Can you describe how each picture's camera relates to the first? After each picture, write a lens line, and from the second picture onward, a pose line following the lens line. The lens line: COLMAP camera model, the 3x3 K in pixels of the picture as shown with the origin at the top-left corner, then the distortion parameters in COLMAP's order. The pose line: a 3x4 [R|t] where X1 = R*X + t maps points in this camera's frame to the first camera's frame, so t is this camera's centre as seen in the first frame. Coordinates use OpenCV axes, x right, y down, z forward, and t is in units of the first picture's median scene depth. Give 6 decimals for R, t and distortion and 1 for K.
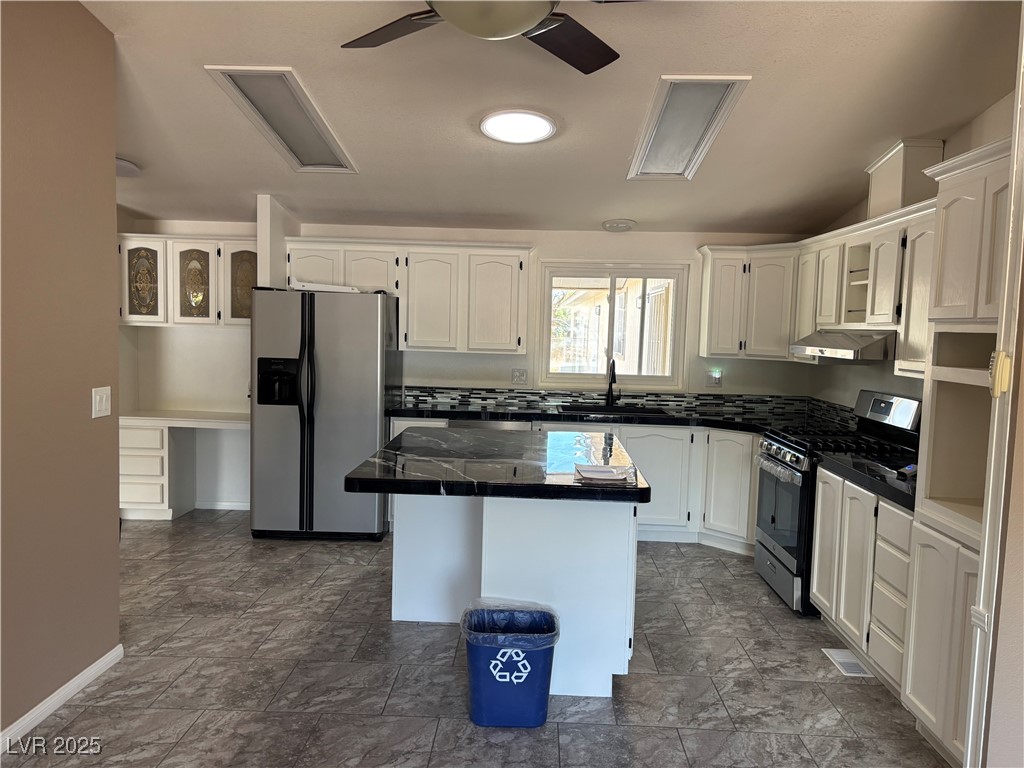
lens RADIAL K [[780.1, 0, 505.8], [0, 780.1, 390.1], [0, 0, 1]] dist [0.061952, -0.095987]
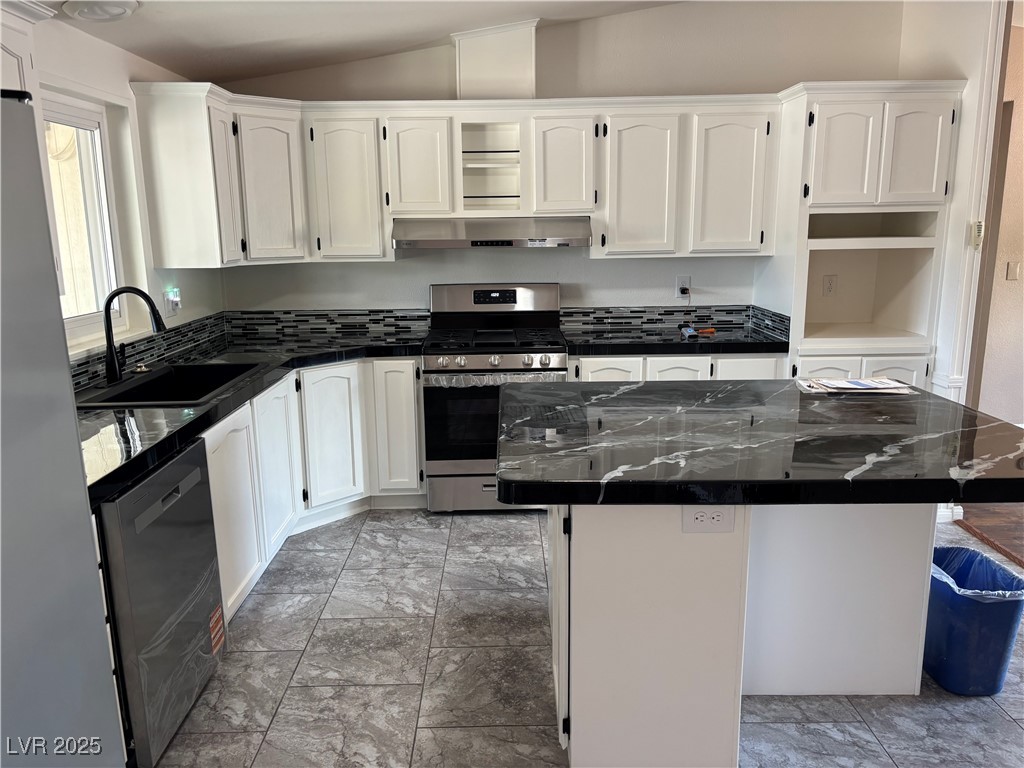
lens RADIAL K [[780.1, 0, 505.8], [0, 780.1, 390.1], [0, 0, 1]] dist [0.061952, -0.095987]
pose [[-0.041175, -0.245062, 0.968633, -0.466761], [0.098320, 0.963756, 0.248008, -0.097817], [-0.994303, 0.105447, -0.015589, 0.915945]]
